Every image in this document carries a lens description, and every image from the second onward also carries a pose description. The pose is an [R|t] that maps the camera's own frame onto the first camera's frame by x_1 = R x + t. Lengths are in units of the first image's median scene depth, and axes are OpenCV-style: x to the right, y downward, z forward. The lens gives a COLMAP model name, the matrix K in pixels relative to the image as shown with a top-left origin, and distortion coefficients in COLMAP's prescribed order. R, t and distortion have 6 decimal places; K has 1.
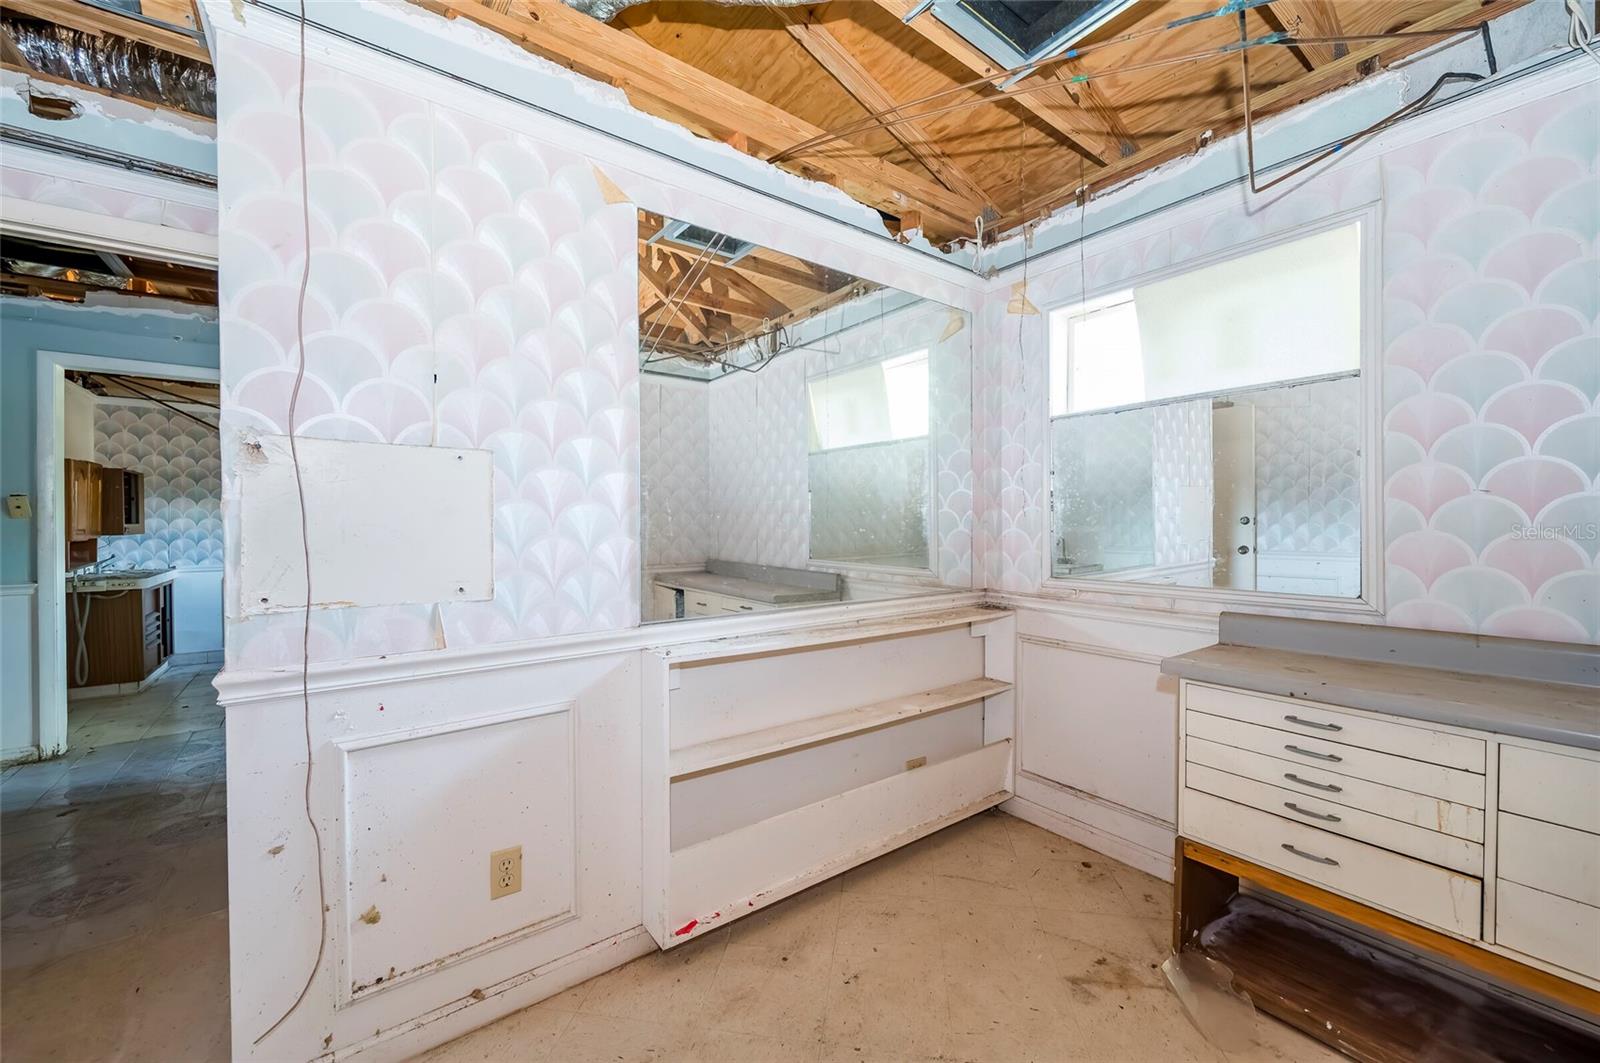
lens RADIAL K [[617.5, 0, 796.3], [0, 617.5, 528.2], [0, 0, 1]] dist [-0.001557, -0.001883]
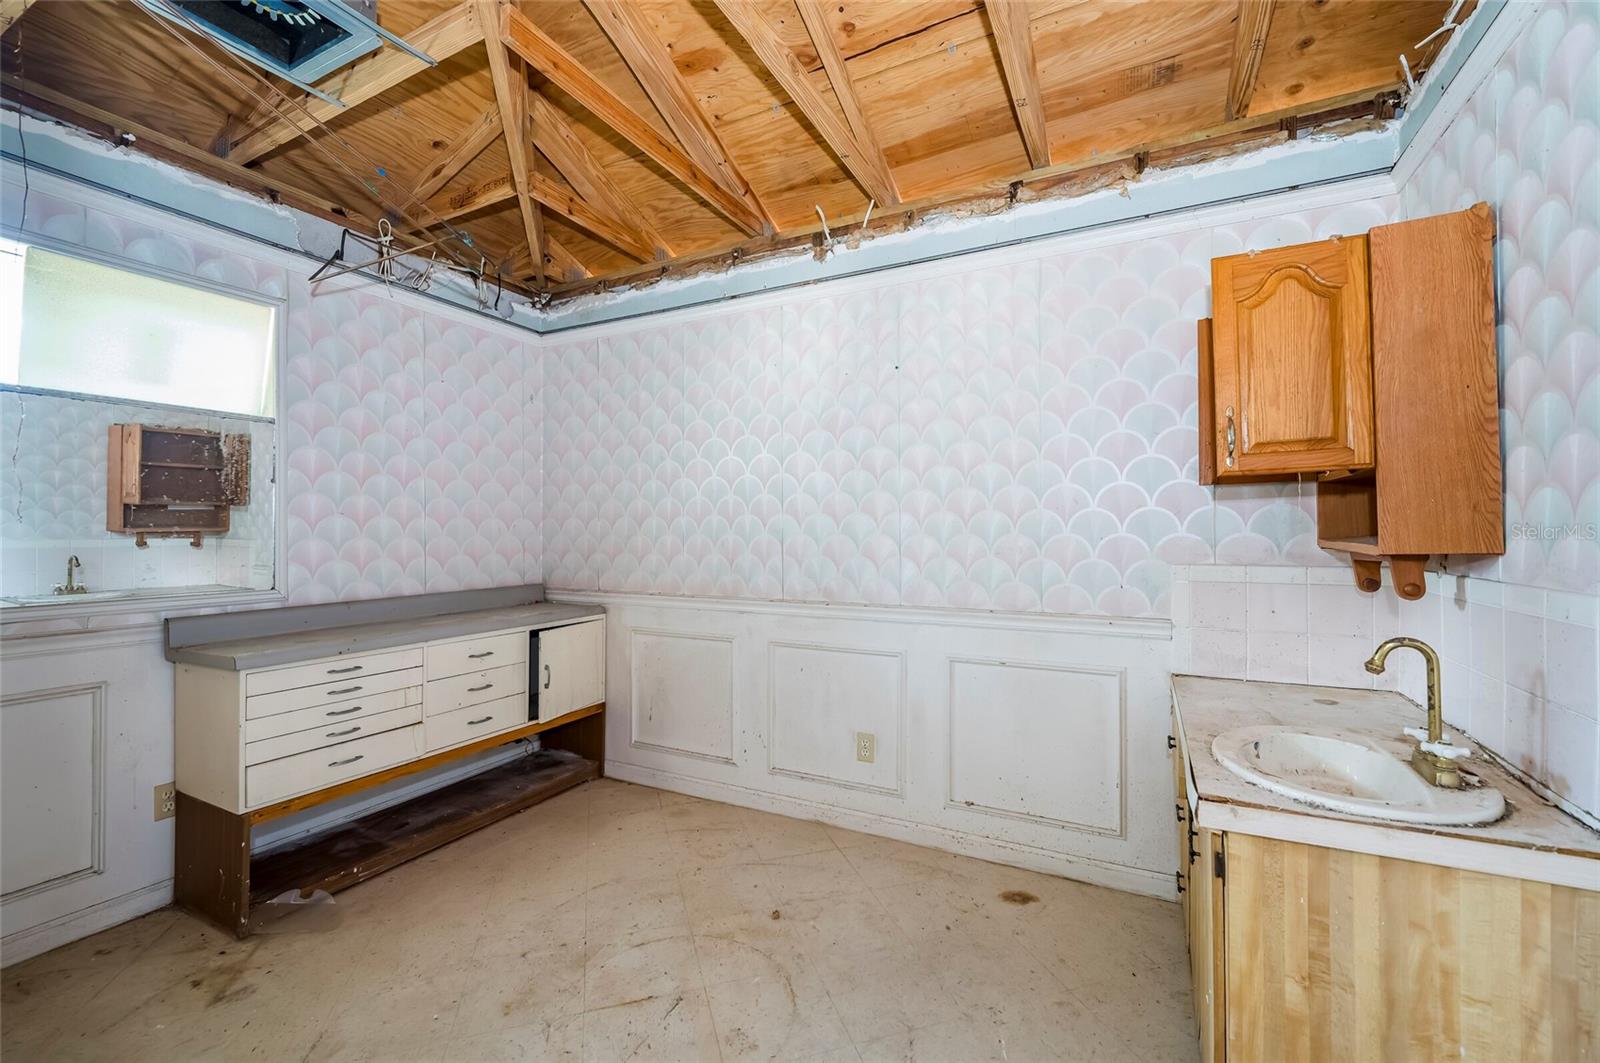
lens RADIAL K [[689.6, 0, 798.5], [0, 689.6, 528.9], [0, 0, 1]] dist [0.005557, -0.001038]
pose [[-0.429156, 0.015009, 0.903106, -0.941744], [0.015657, 0.999835, -0.009177, 0.014629], [-0.903095, 0.010202, -0.429320, 0.630058]]
